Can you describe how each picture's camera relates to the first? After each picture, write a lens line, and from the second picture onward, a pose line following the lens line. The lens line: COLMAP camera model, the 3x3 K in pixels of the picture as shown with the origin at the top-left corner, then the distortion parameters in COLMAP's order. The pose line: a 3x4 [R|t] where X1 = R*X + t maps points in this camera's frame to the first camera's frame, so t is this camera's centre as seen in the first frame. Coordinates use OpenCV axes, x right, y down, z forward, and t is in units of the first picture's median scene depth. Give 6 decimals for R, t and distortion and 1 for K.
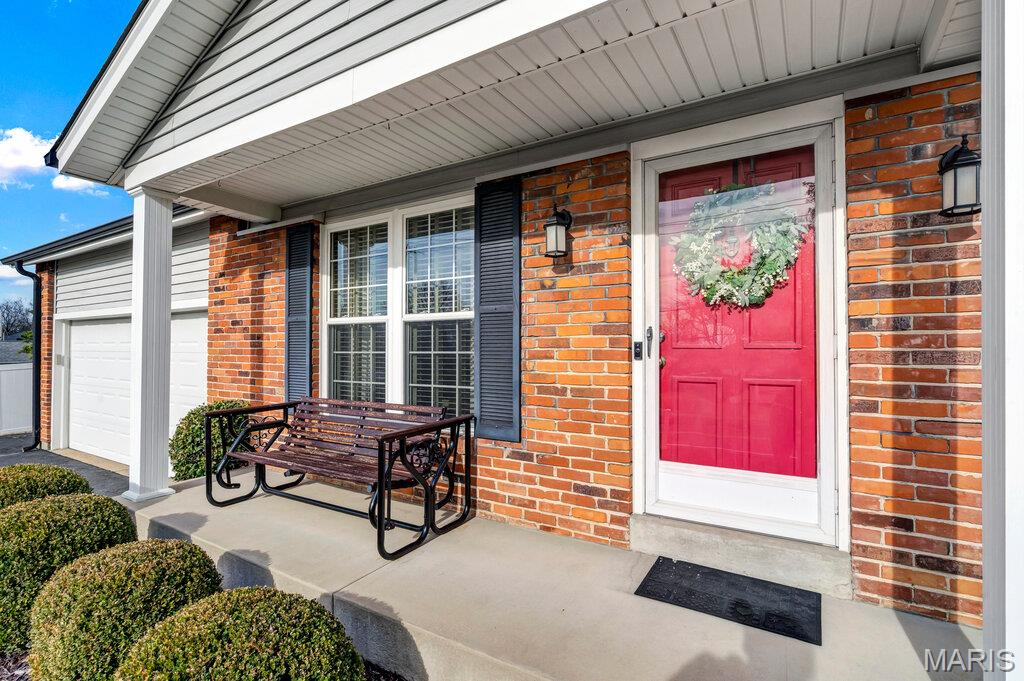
lens RADIAL K [[462.4, 0, 519.2], [0, 462.4, 341.4], [0, 0, 1]] dist [-0.003113, 0.001569]
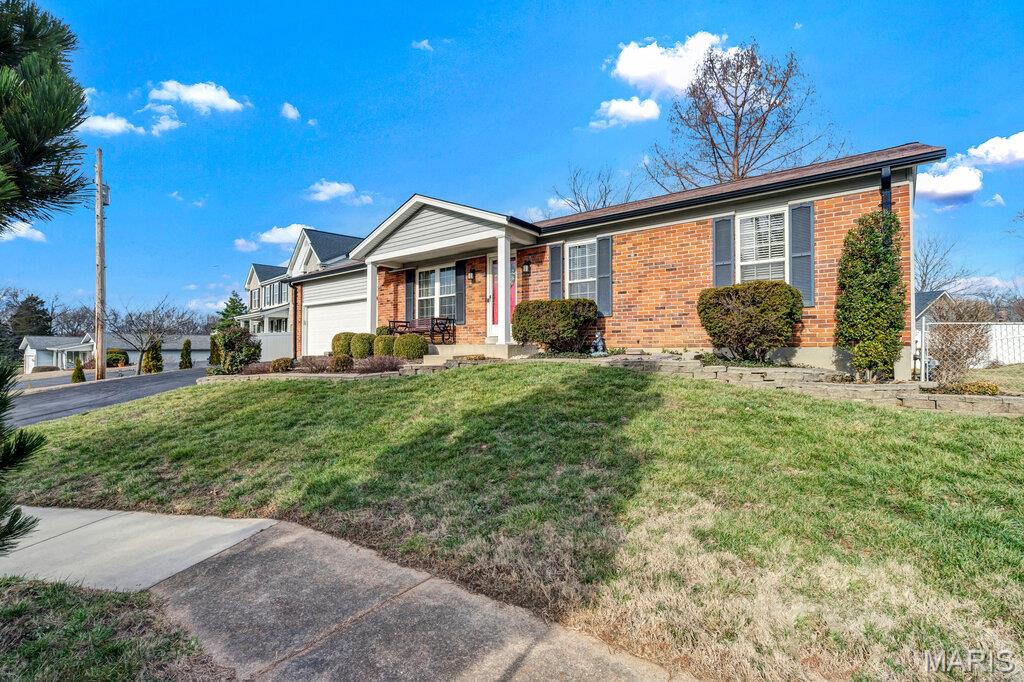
lens RADIAL K [[462.4, 0, 509.0], [0, 462.4, 342.9], [0, 0, 1]] dist [-0.003113, 0.001569]
pose [[0.989741, -0.005735, -0.142755, 0.824153], [0.005350, 0.999981, -0.003079, 0.334831], [0.142770, 0.002284, 0.989753, -2.556924]]
